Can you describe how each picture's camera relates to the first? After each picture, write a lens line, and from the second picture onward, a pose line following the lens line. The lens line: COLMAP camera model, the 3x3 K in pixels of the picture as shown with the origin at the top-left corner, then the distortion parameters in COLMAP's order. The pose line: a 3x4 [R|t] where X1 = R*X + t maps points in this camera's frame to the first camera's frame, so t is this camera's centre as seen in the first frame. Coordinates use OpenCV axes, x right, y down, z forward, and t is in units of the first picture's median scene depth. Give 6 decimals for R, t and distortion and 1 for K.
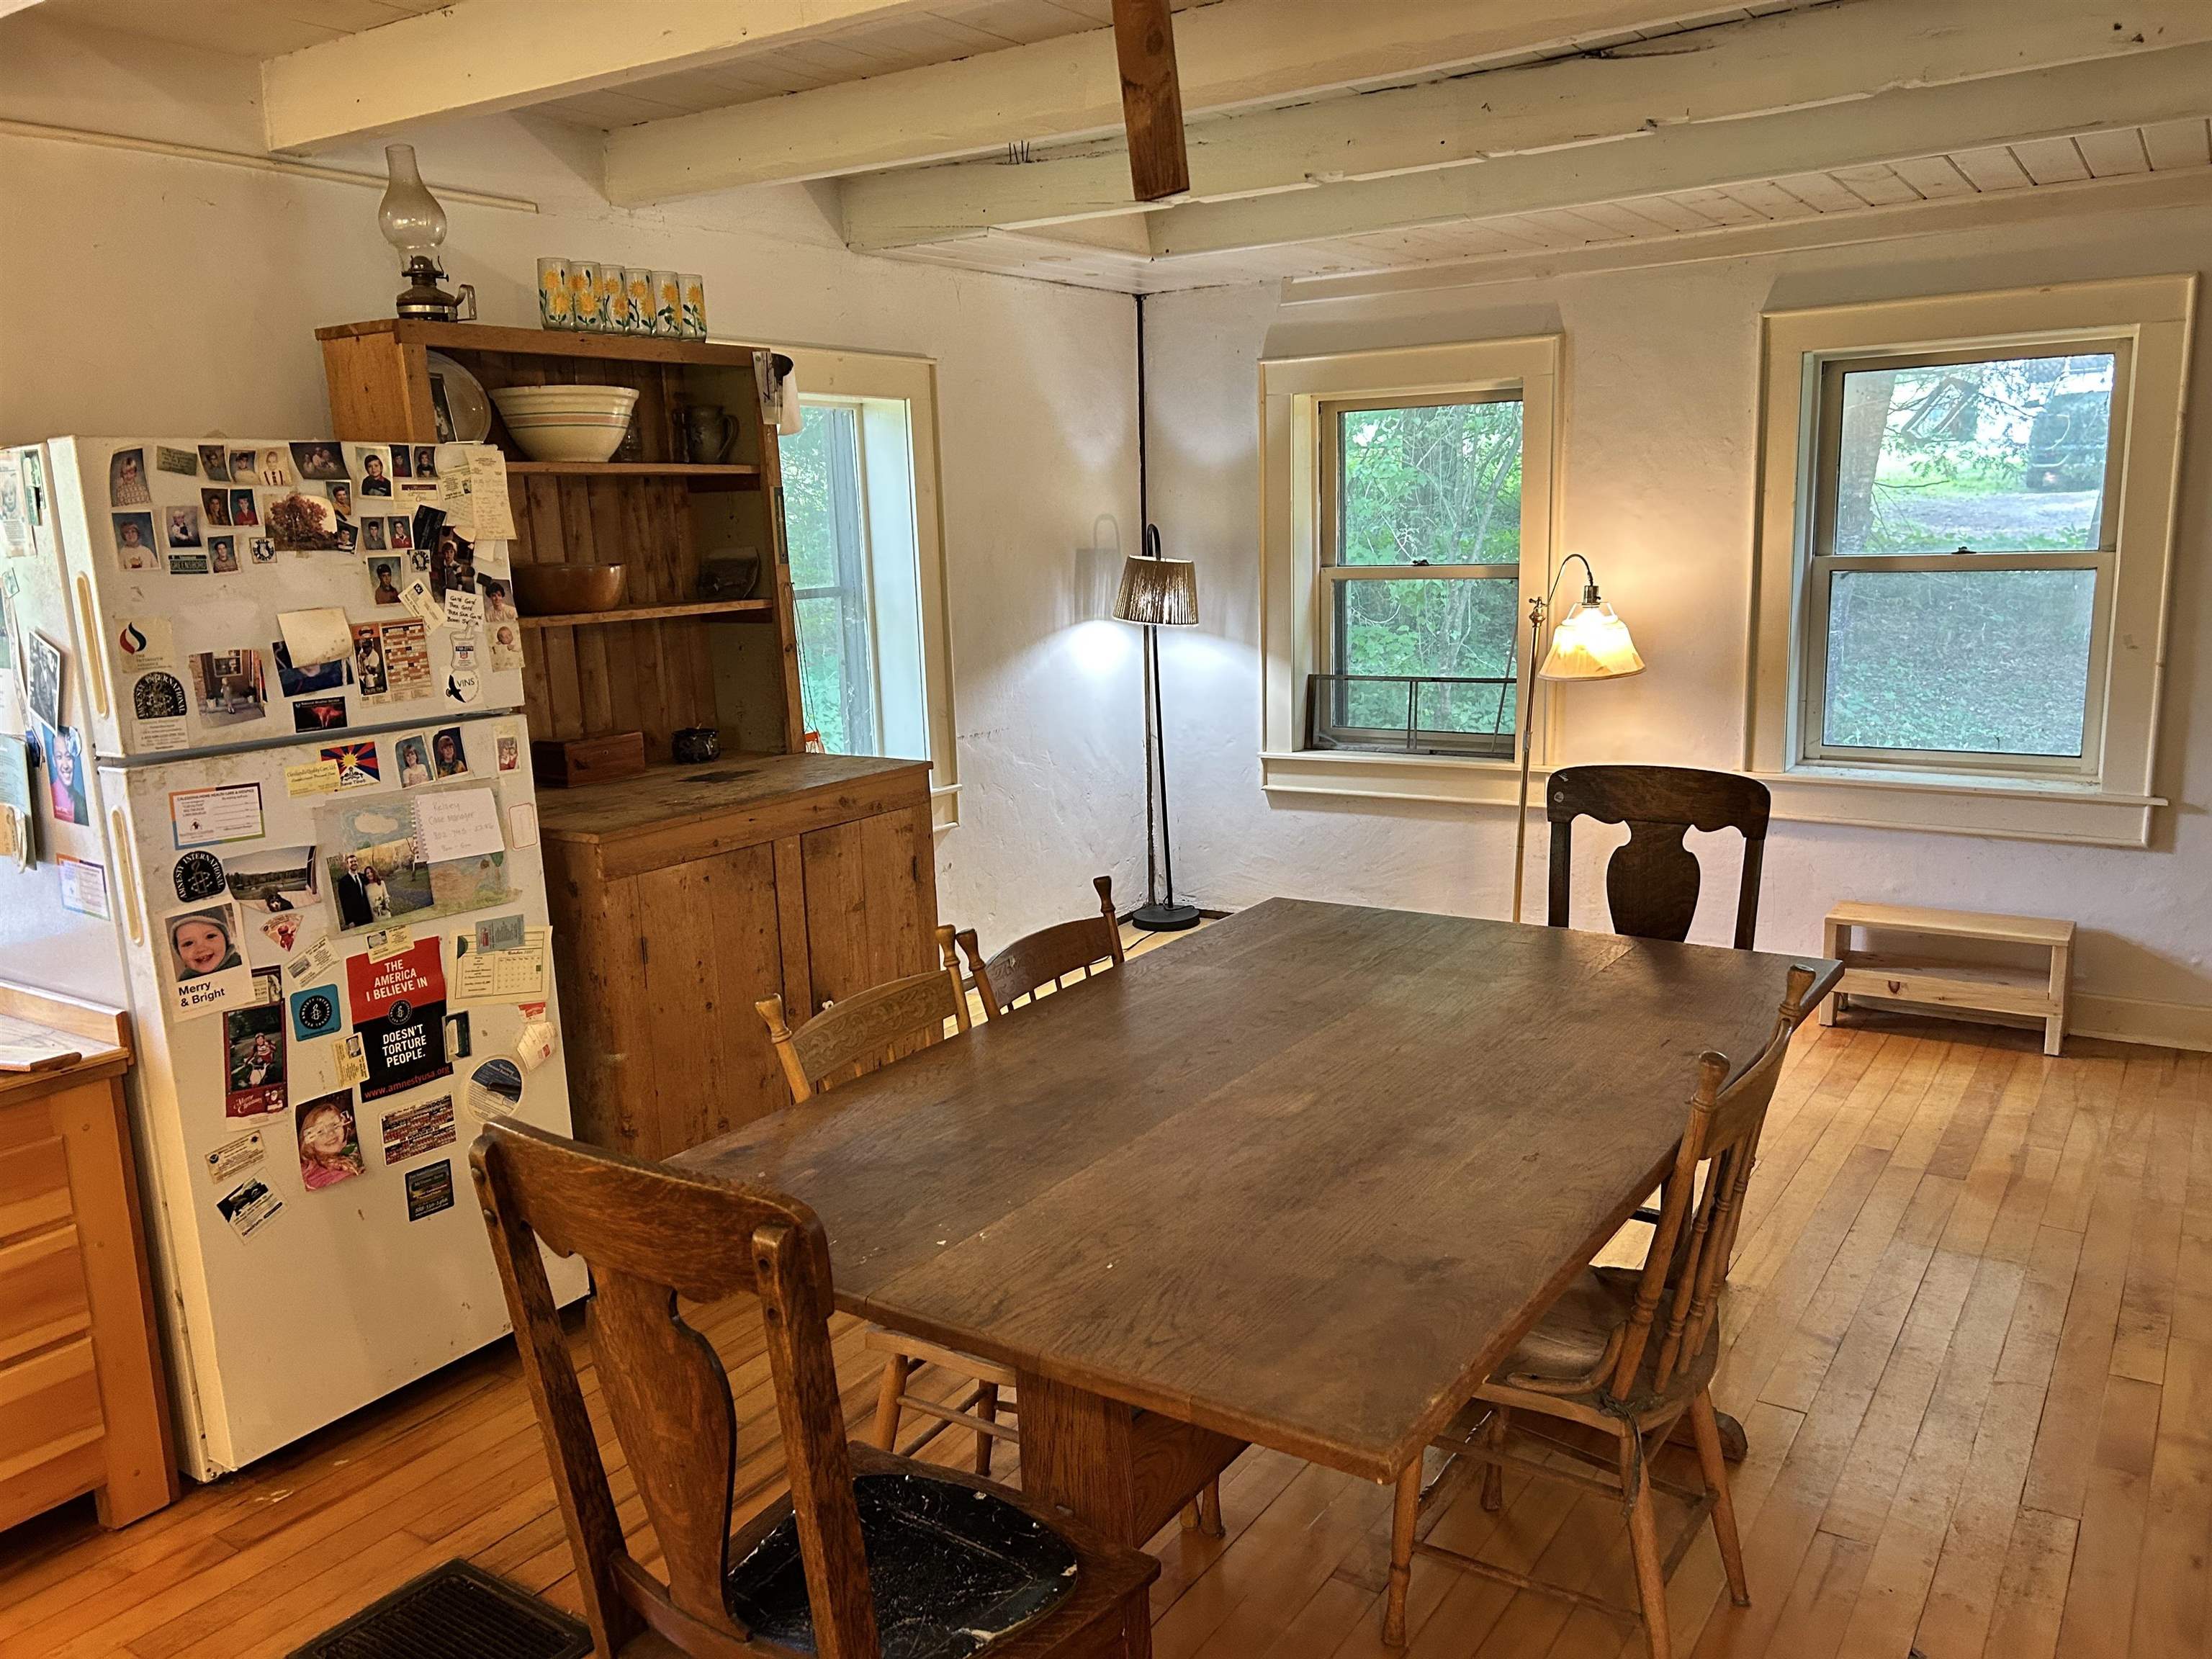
lens RADIAL K [[1639.9, 0, 1113.5], [0, 1639.9, 834.3], [0, 0, 1]] dist [0.005029, -0.001411]
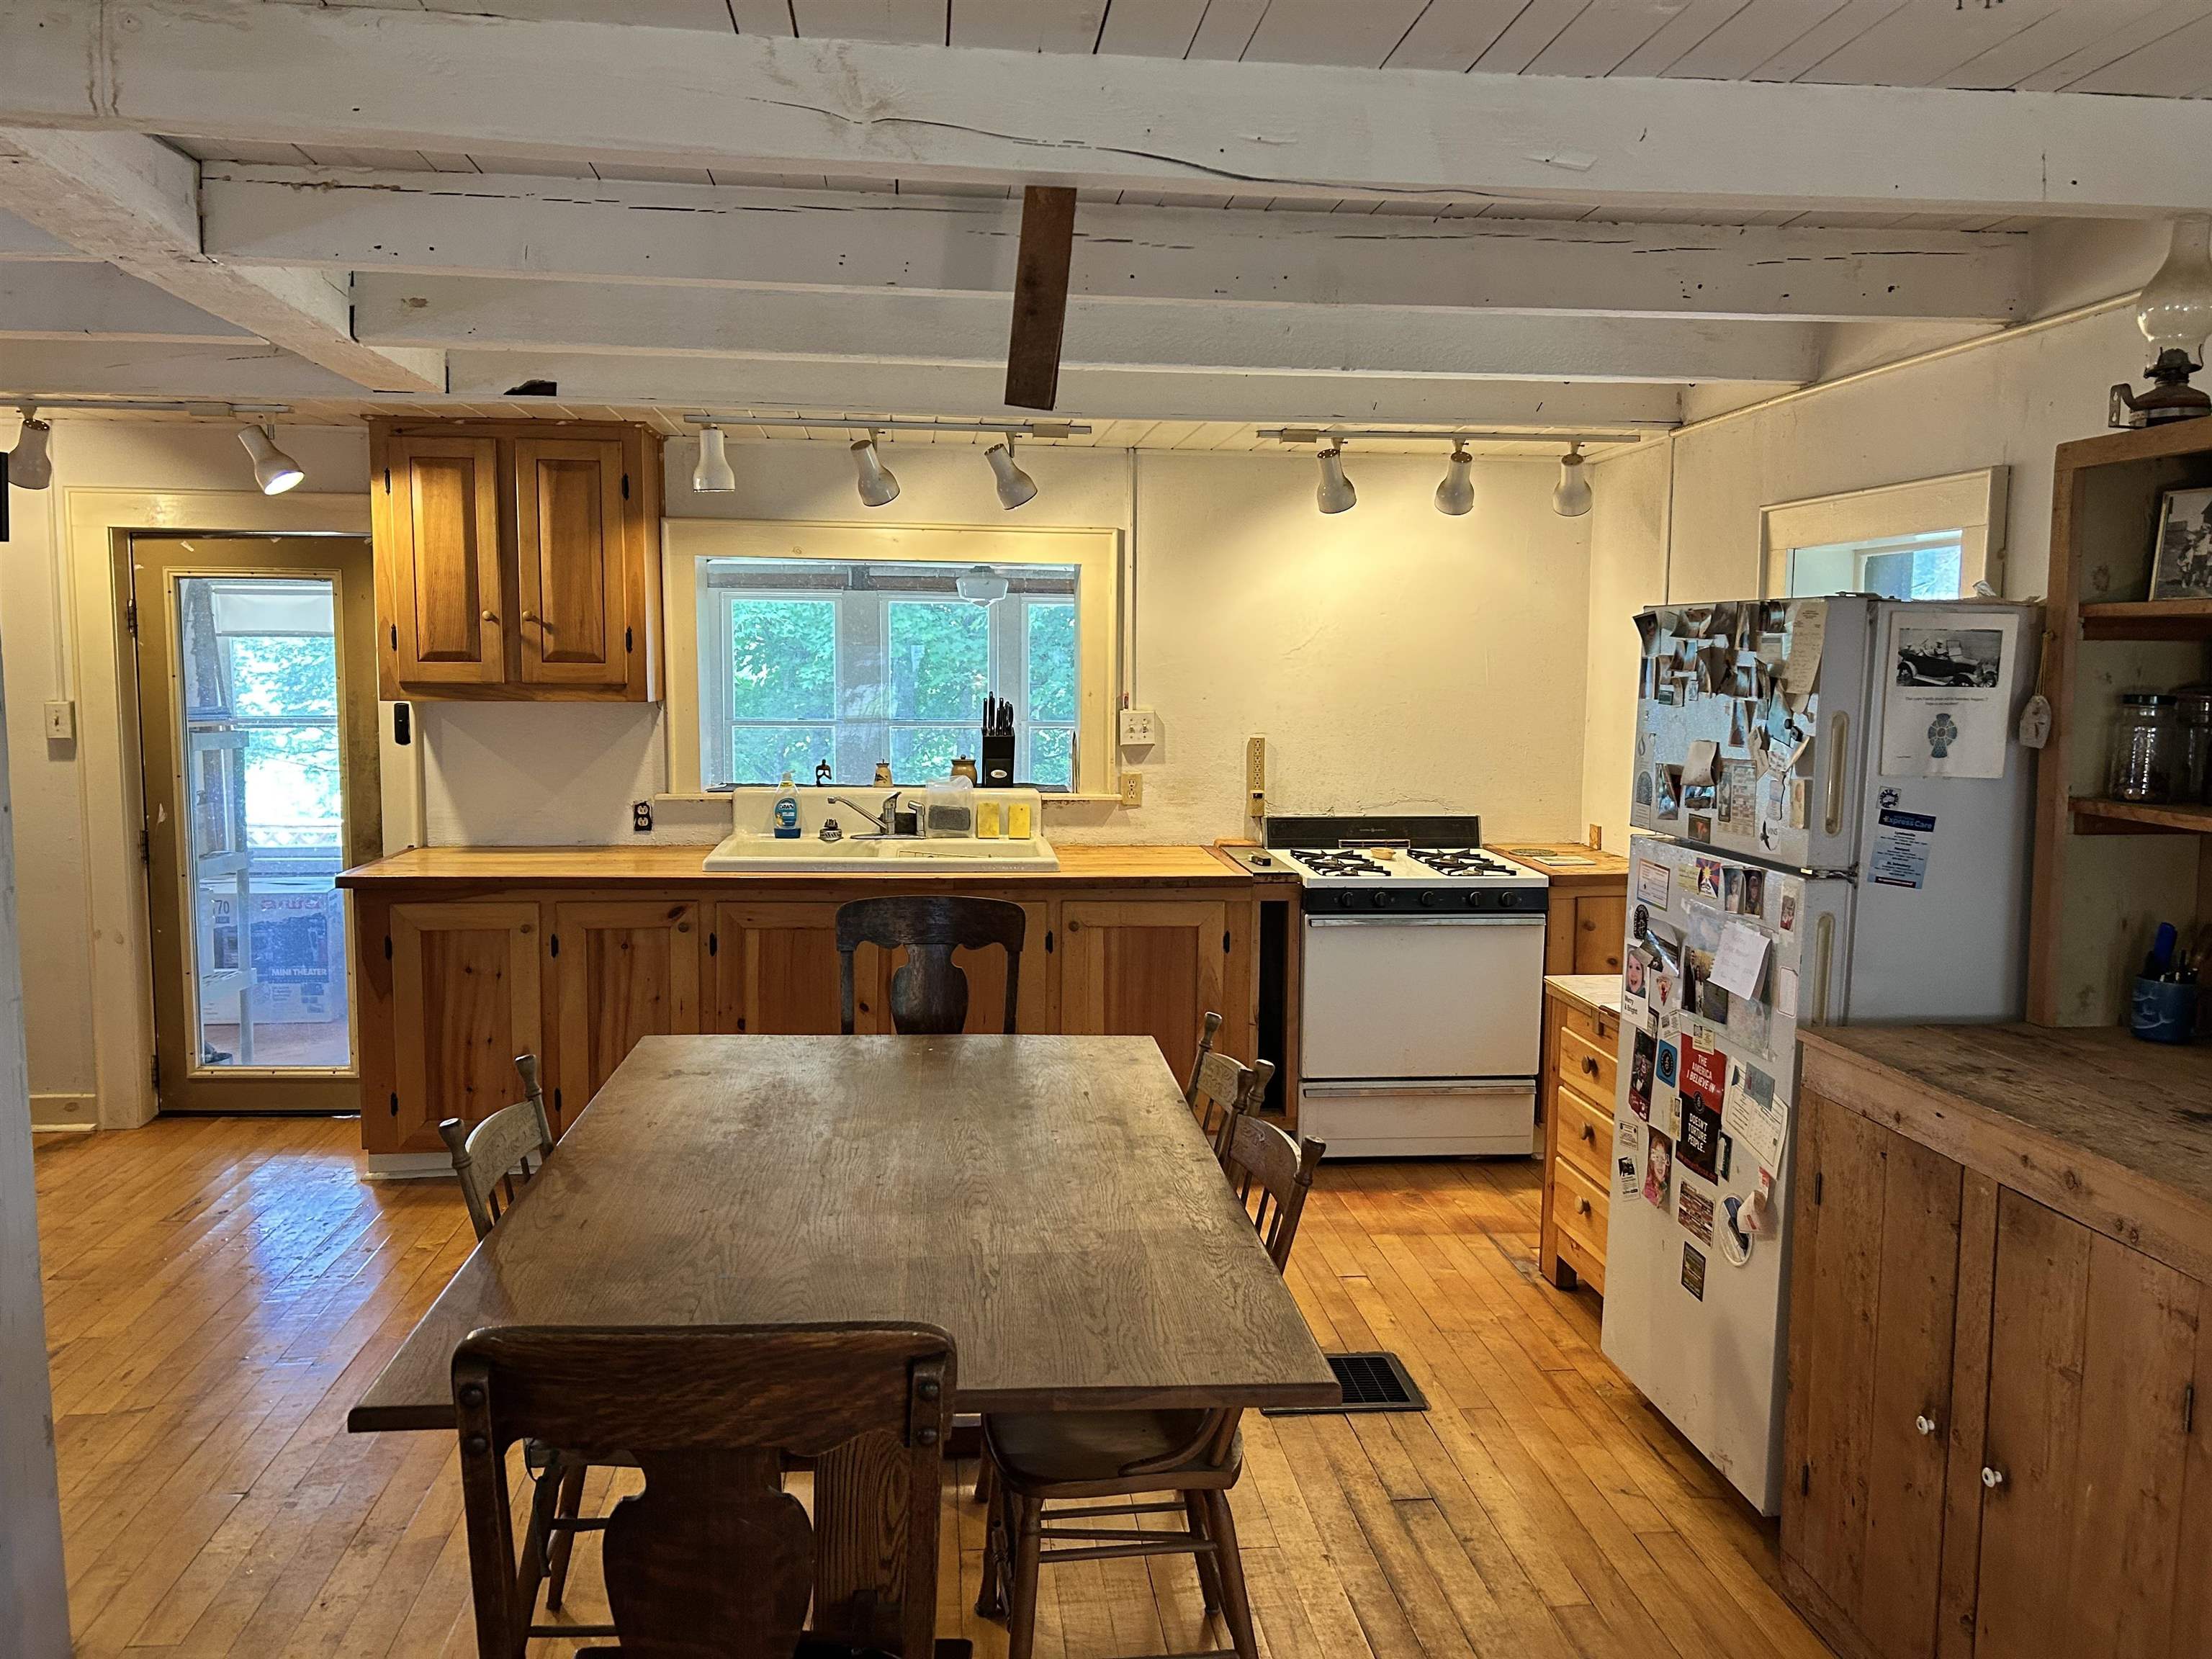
lens RADIAL K [[1639.9, 0, 1113.5], [0, 1639.9, 834.3], [0, 0, 1]] dist [0.005029, -0.001411]
pose [[-0.760153, 0.092063, -0.643188, 0.609021], [-0.113786, 0.955751, 0.271280, -0.345242], [0.639703, 0.279400, -0.716042, 1.592295]]
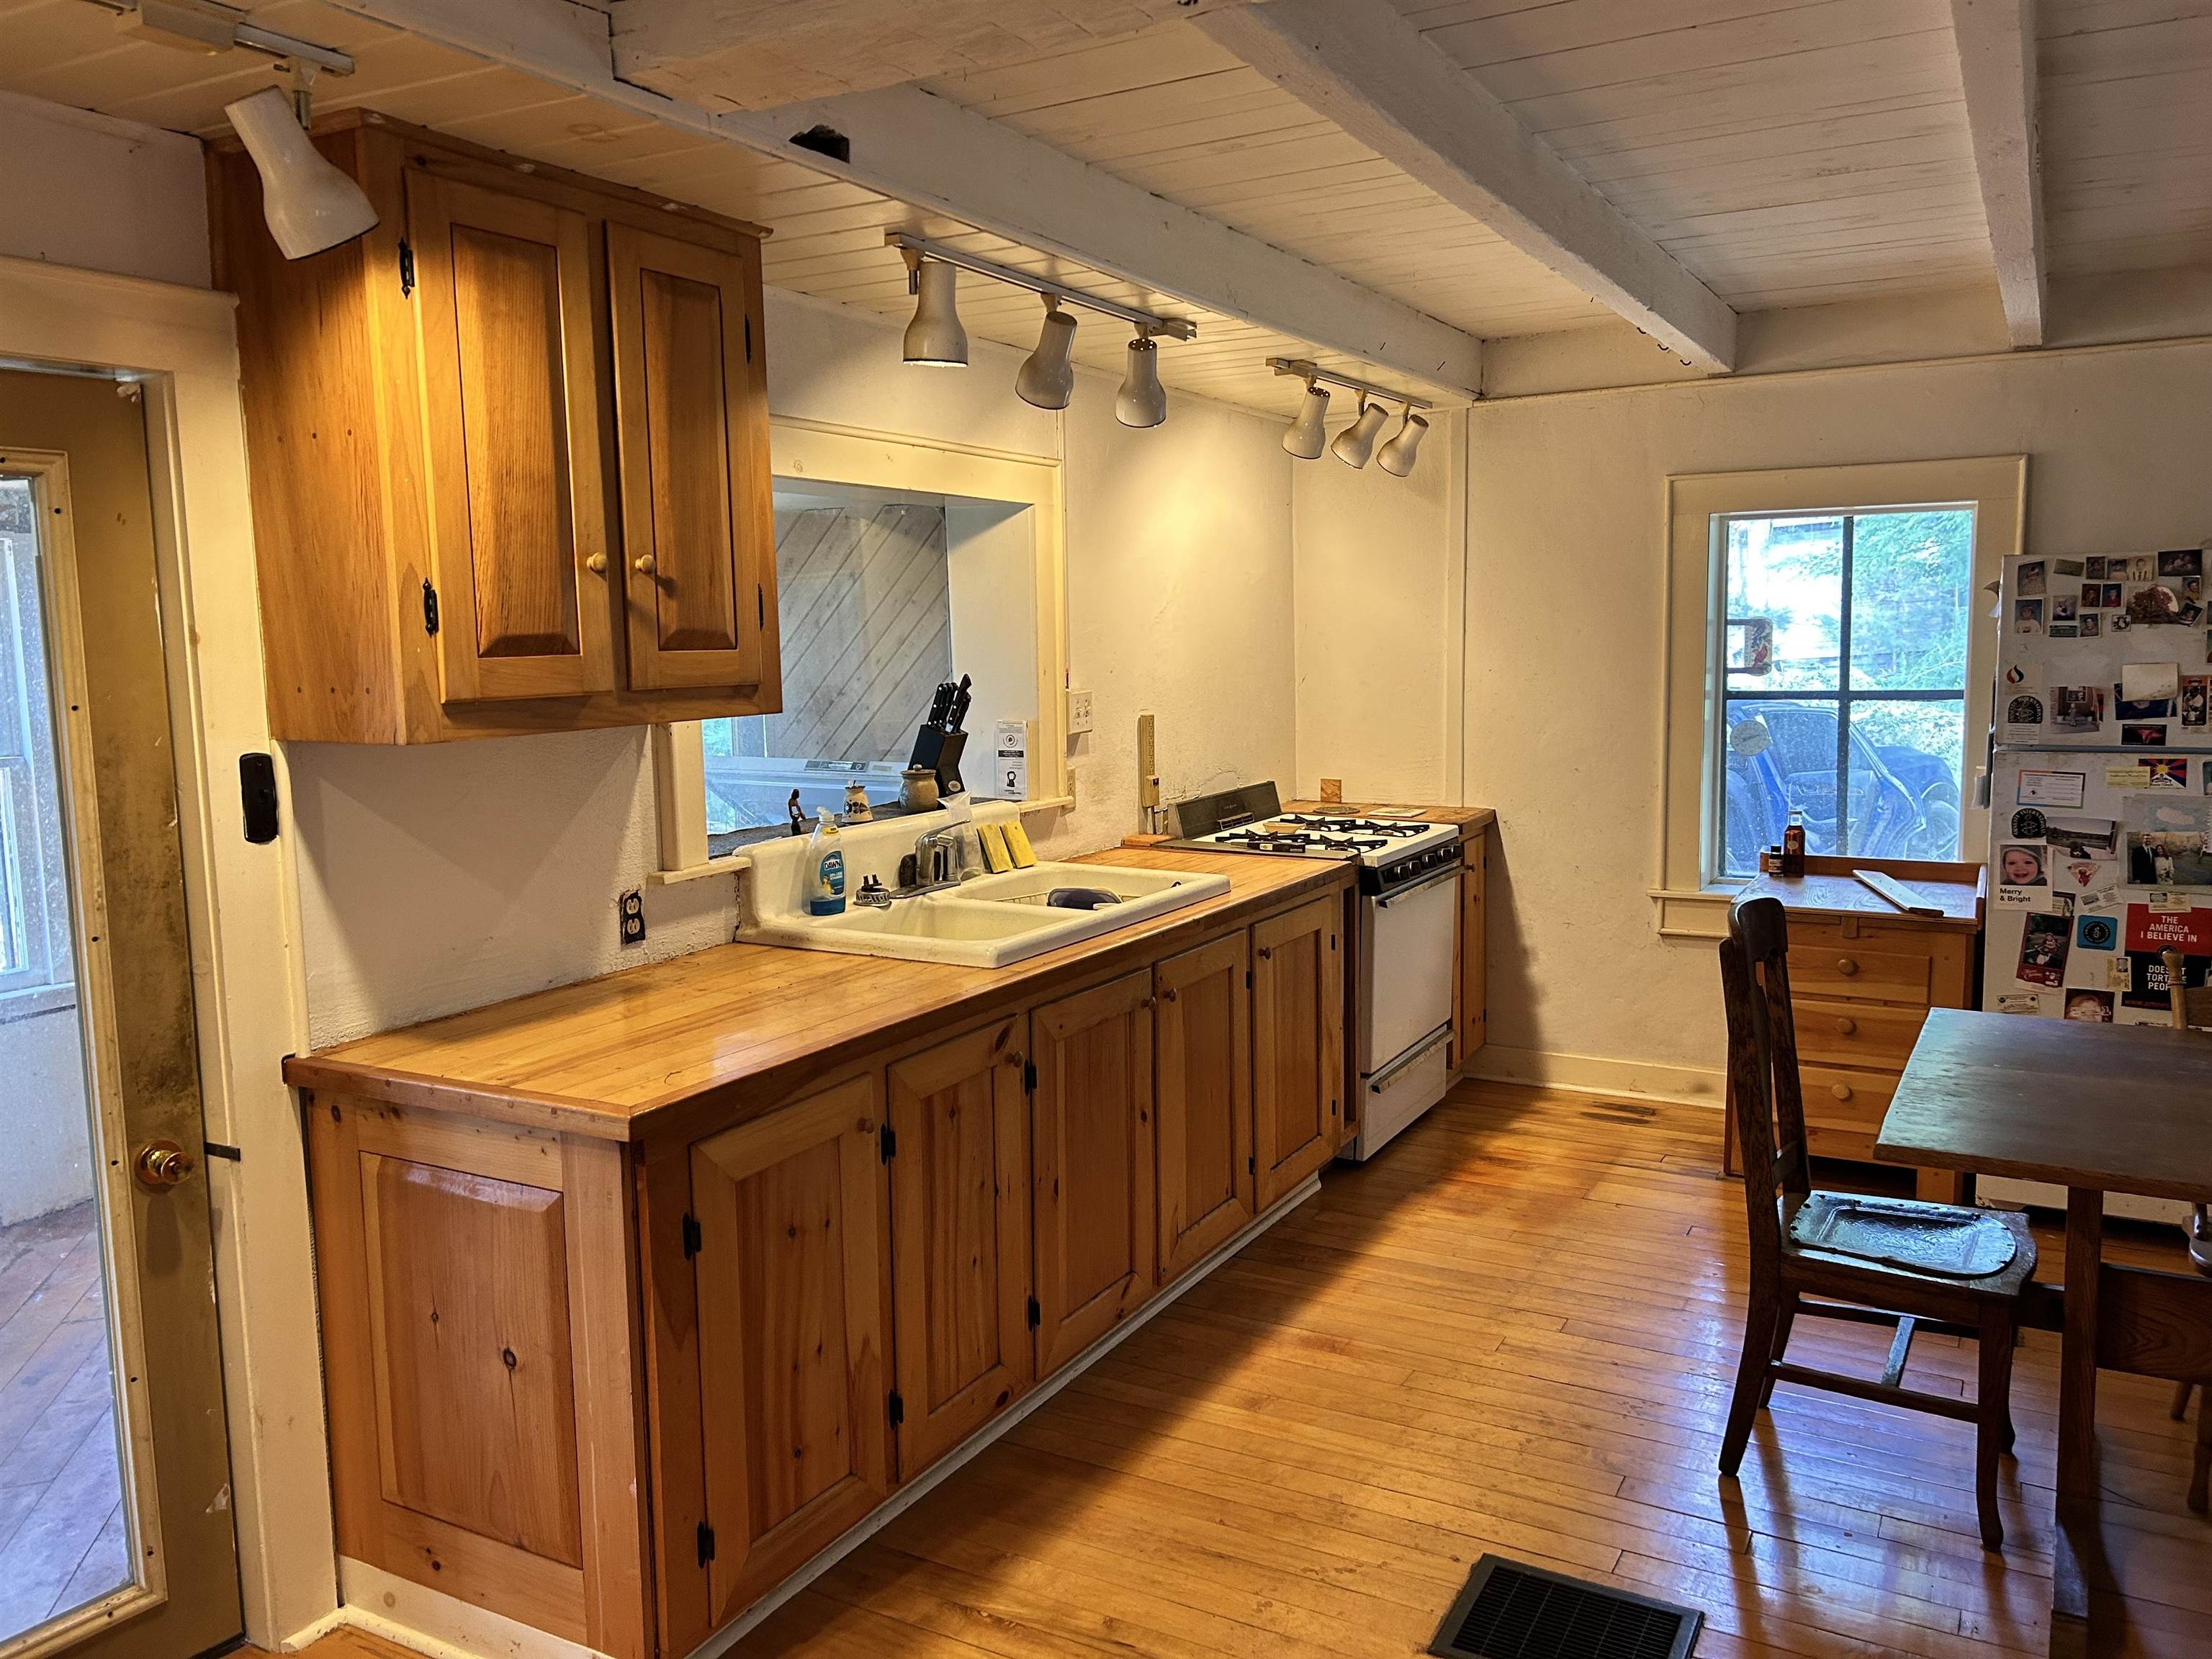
lens RADIAL K [[1671.9, 0, 1106.0], [0, 1671.9, 829.5], [0, 0, 1]] dist [0.028671, -0.005560]
pose [[0.087010, 0.148173, -0.985126, 0.941833], [-0.177124, 0.975422, 0.131069, -0.024174], [0.980335, 0.163085, 0.111117, -0.063571]]
